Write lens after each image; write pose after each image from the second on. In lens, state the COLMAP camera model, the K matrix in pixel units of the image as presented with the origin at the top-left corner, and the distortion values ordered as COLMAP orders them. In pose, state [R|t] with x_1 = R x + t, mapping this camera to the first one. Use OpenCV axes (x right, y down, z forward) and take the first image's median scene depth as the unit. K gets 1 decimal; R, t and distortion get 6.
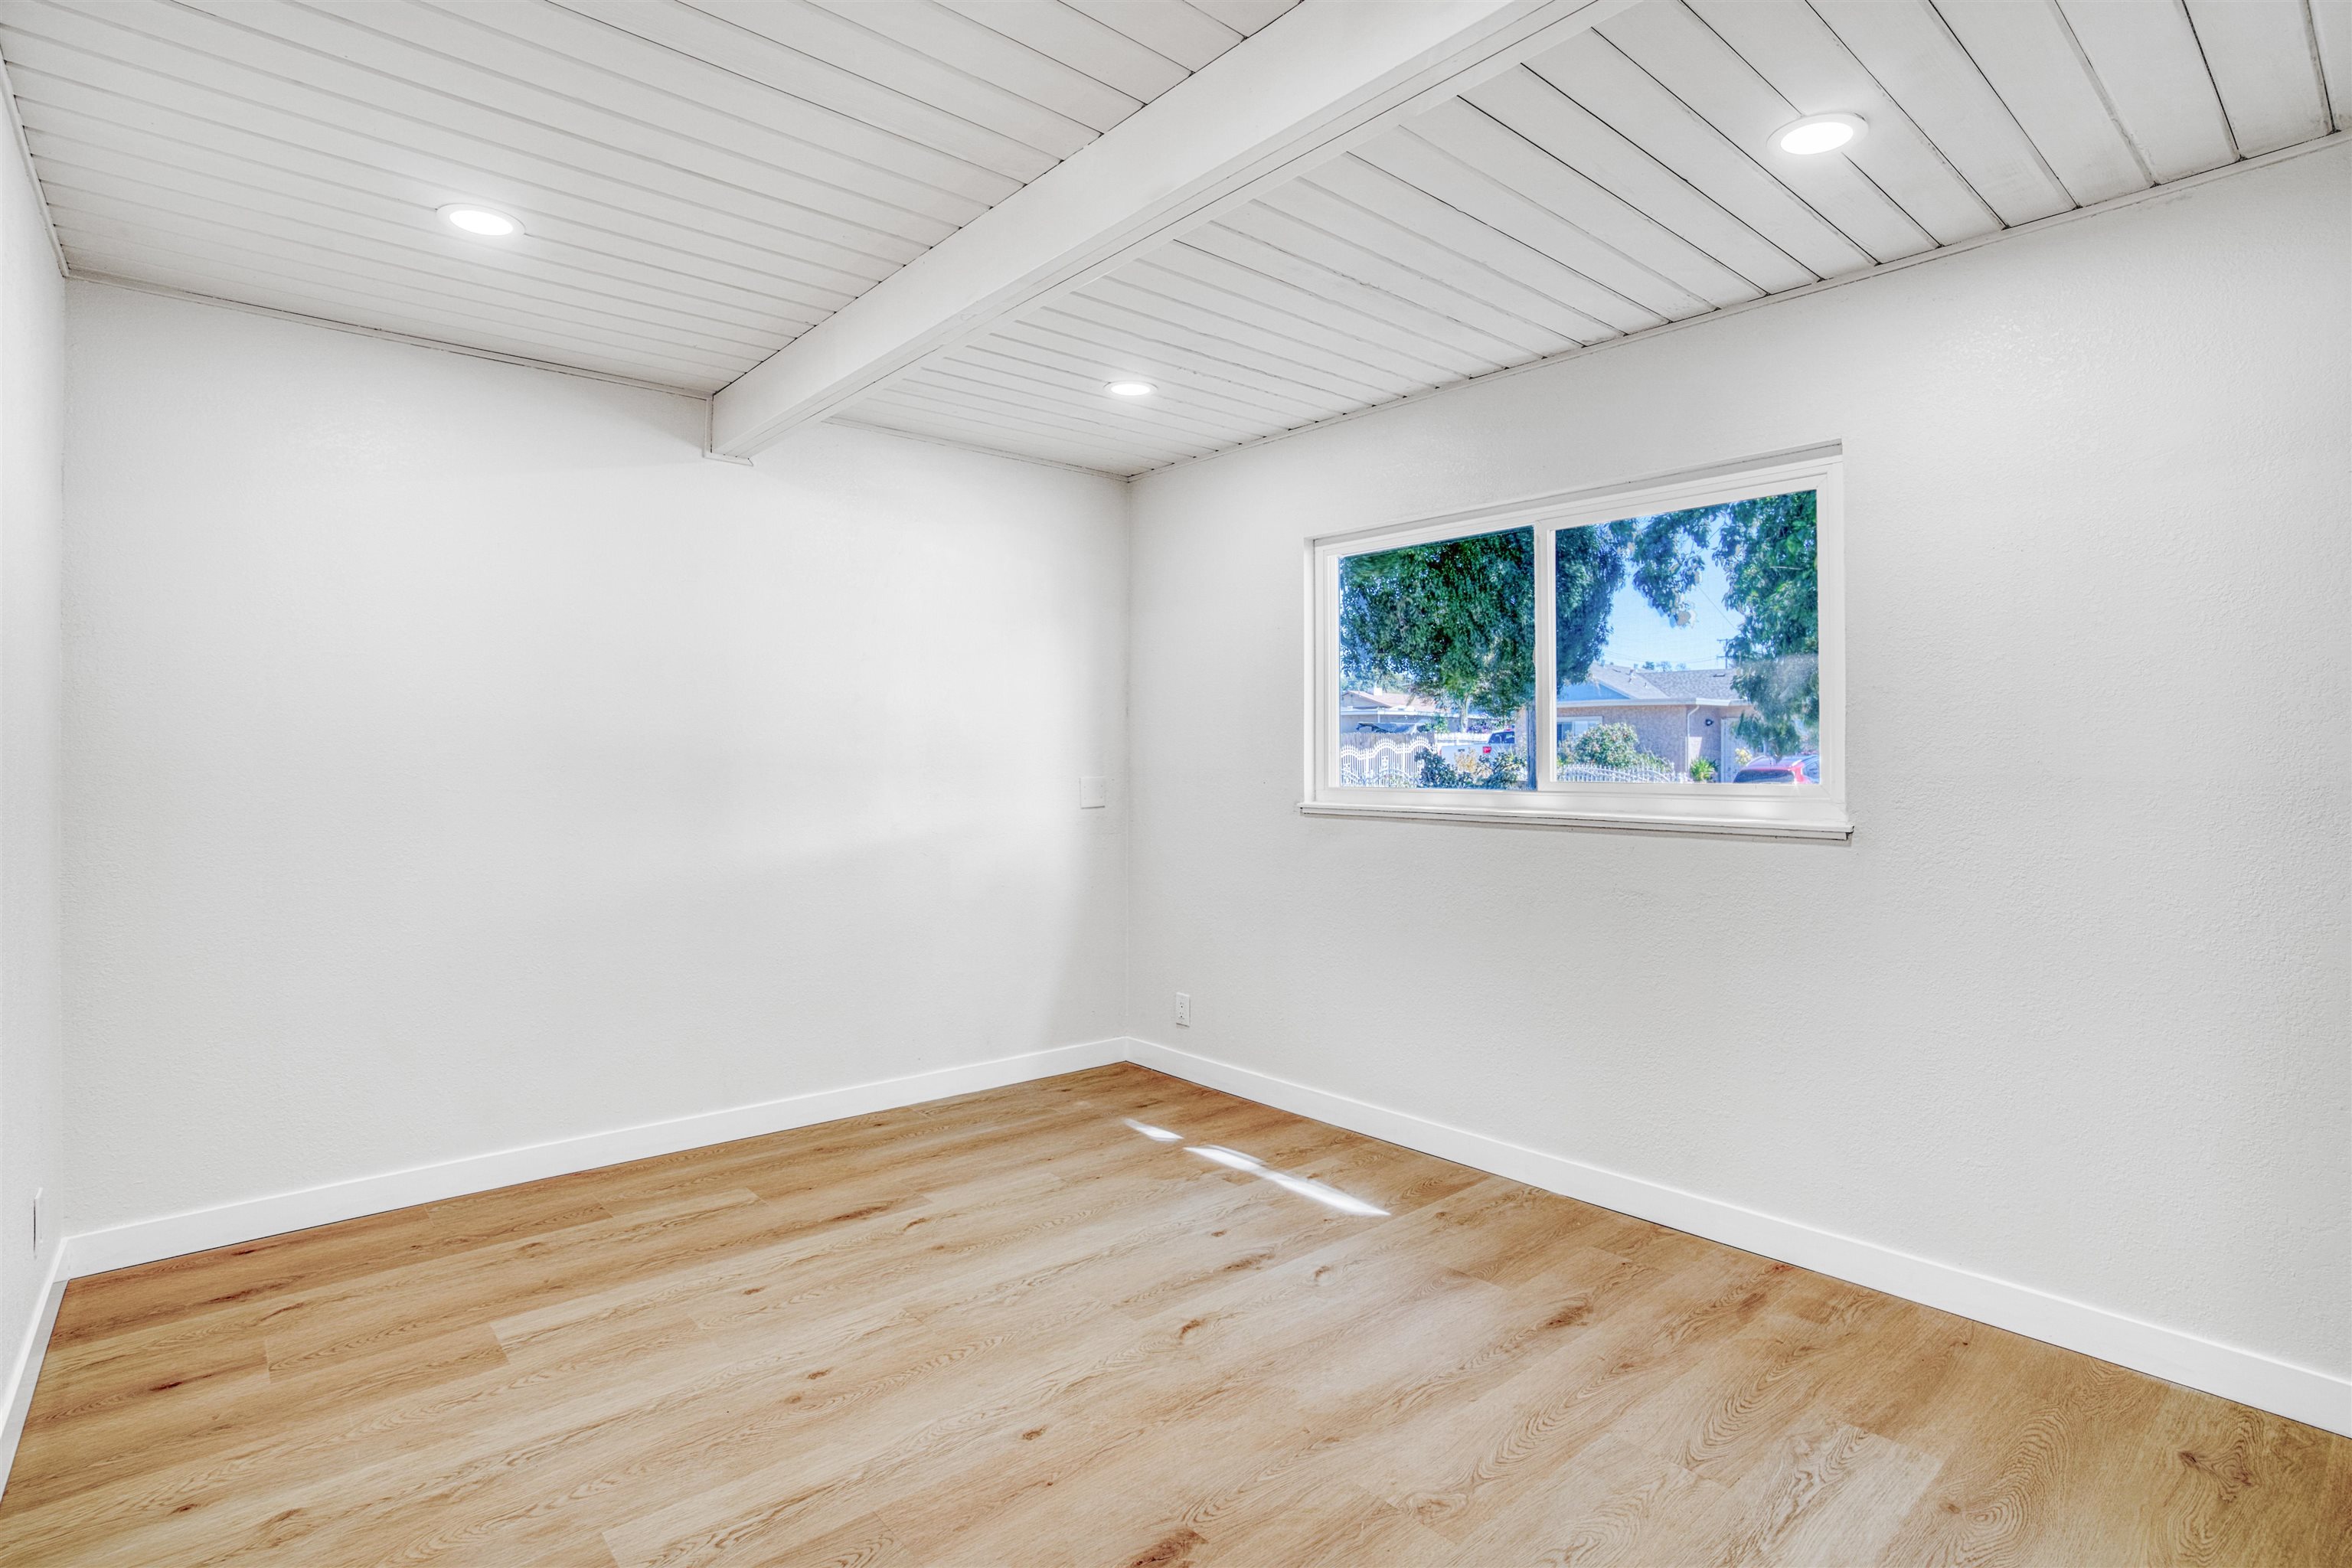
lens RADIAL K [[1179.1, 0, 1177.8], [0, 1179.1, 750.2], [0, 0, 1]] dist [-0.033427, 0.038228]
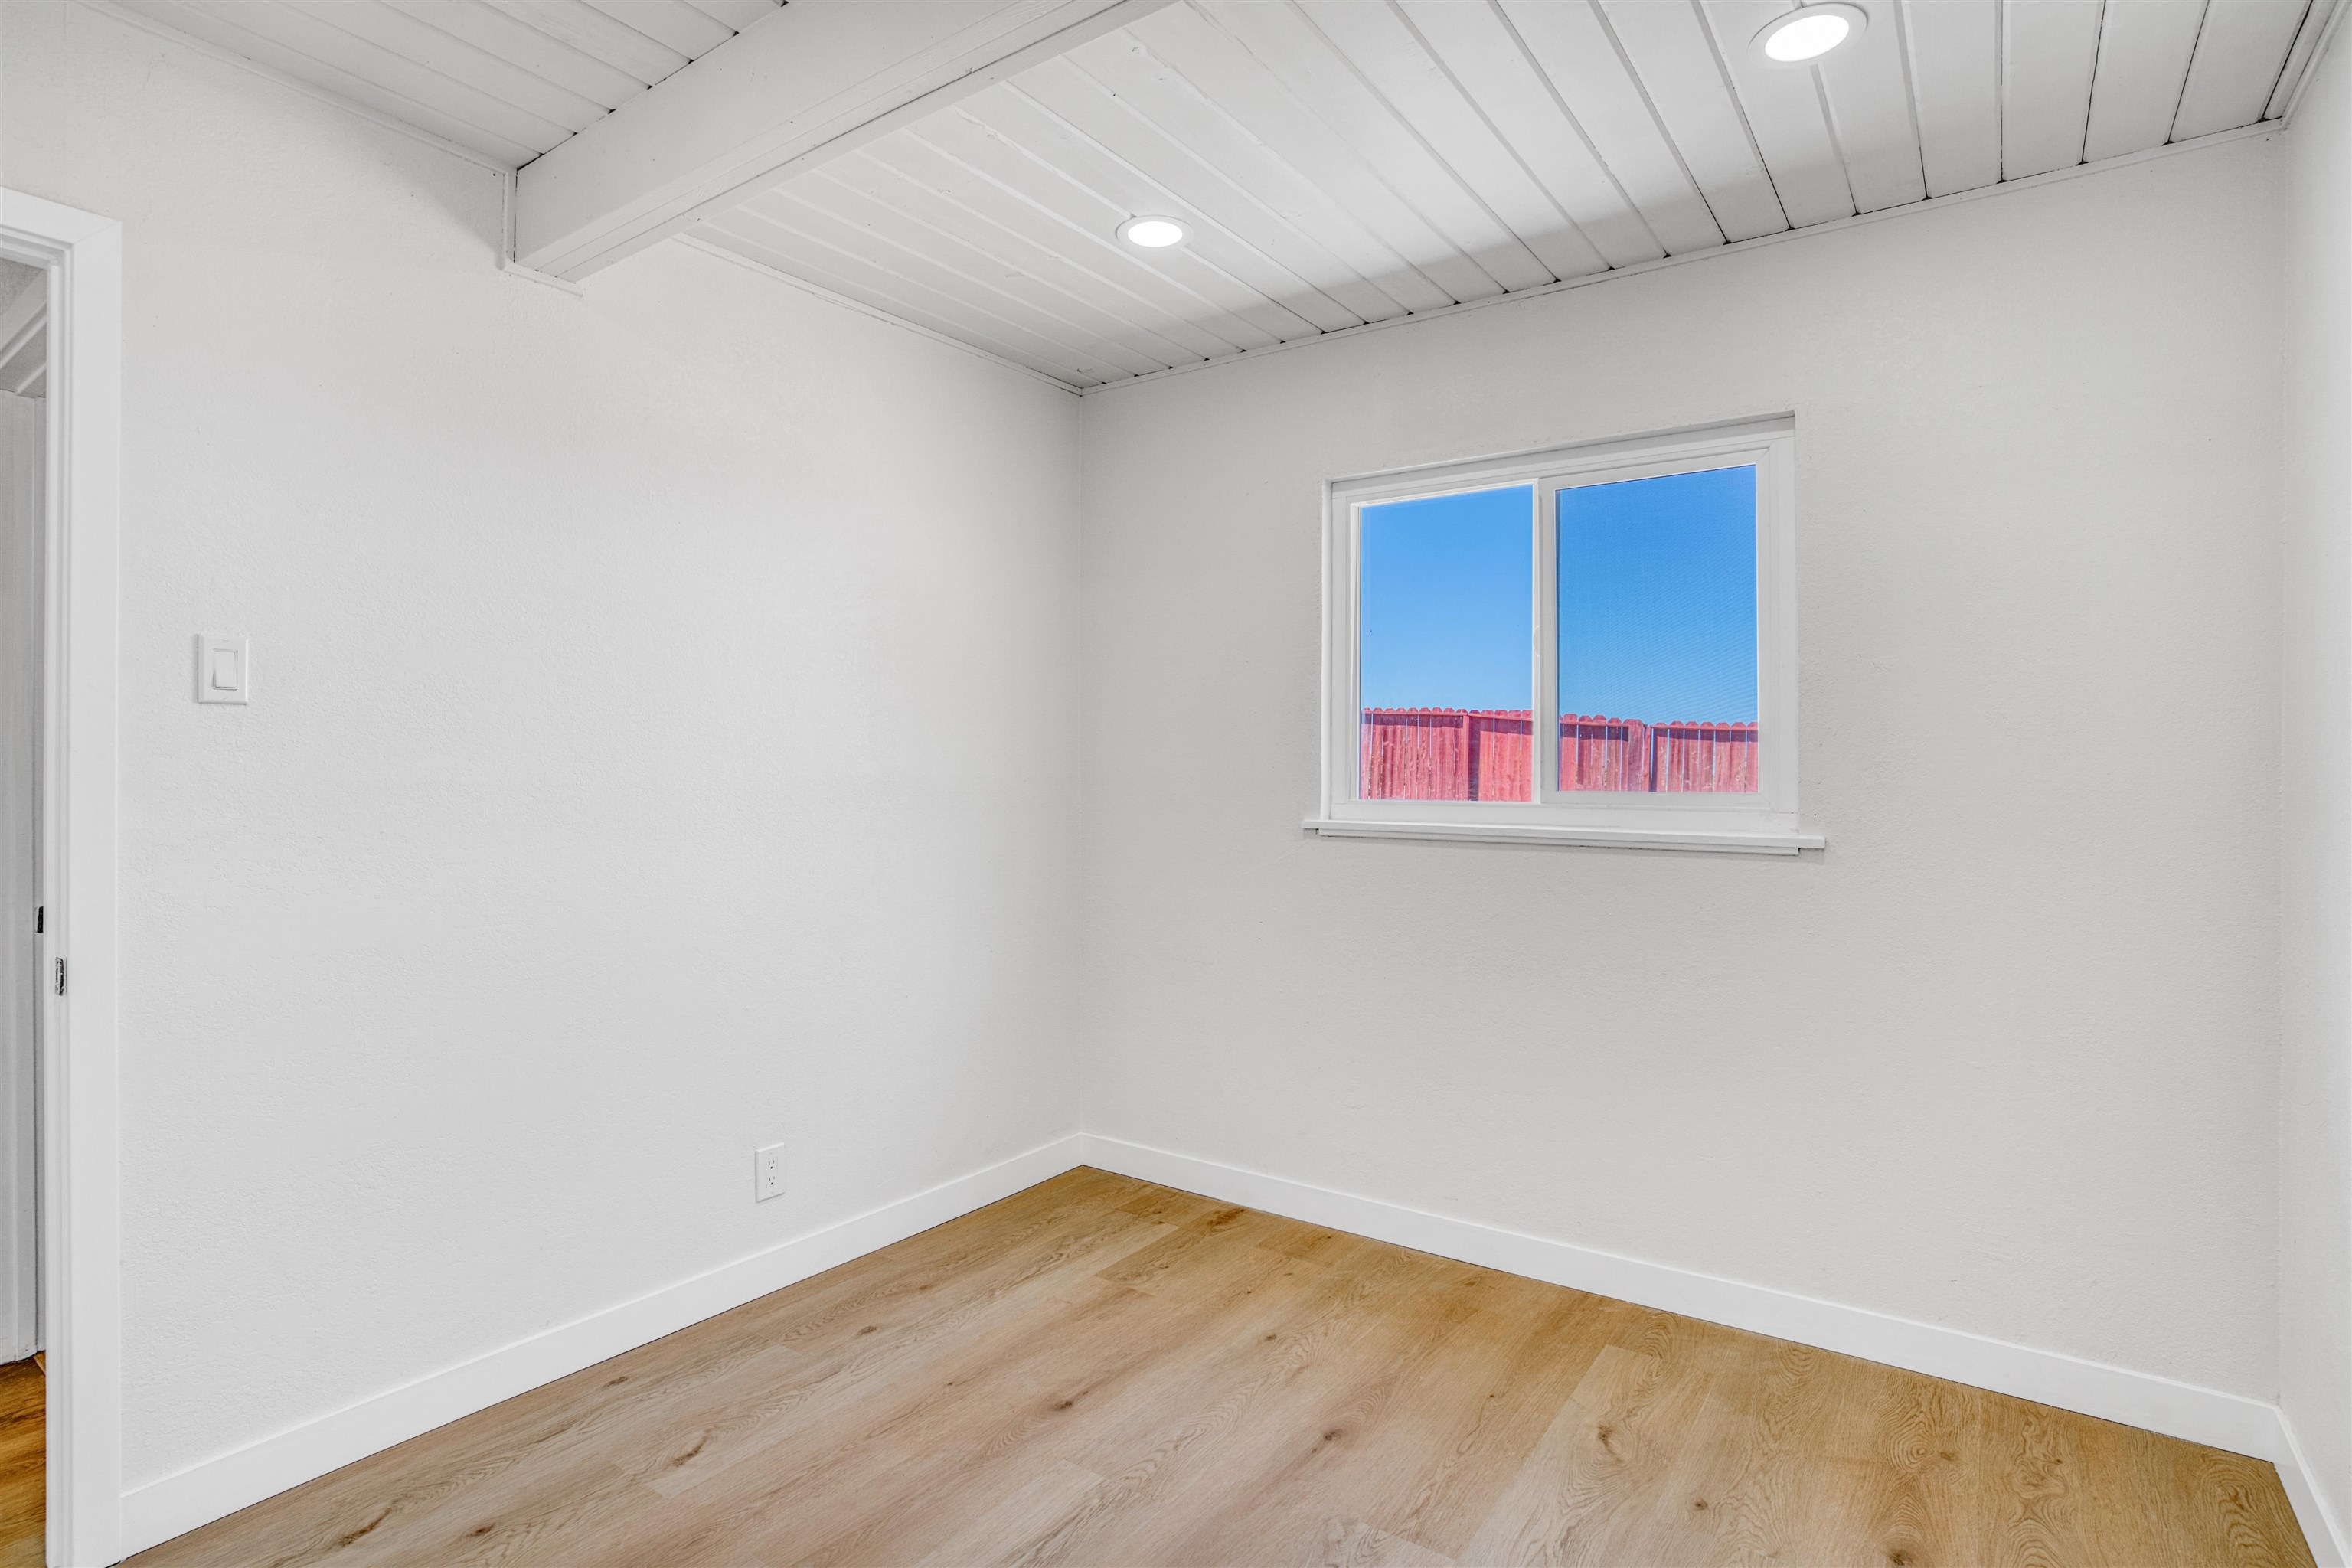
lens RADIAL K [[1226.2, 0, 1130.3], [0, 1226.2, 776.9], [0, 0, 1]] dist [0.051702, 0.000189]
pose [[0.971540, 0.001041, 0.236873, -0.178874], [-0.005396, 0.999828, 0.017738, 0.000755], [-0.236814, -0.018511, 0.971379, 0.213707]]
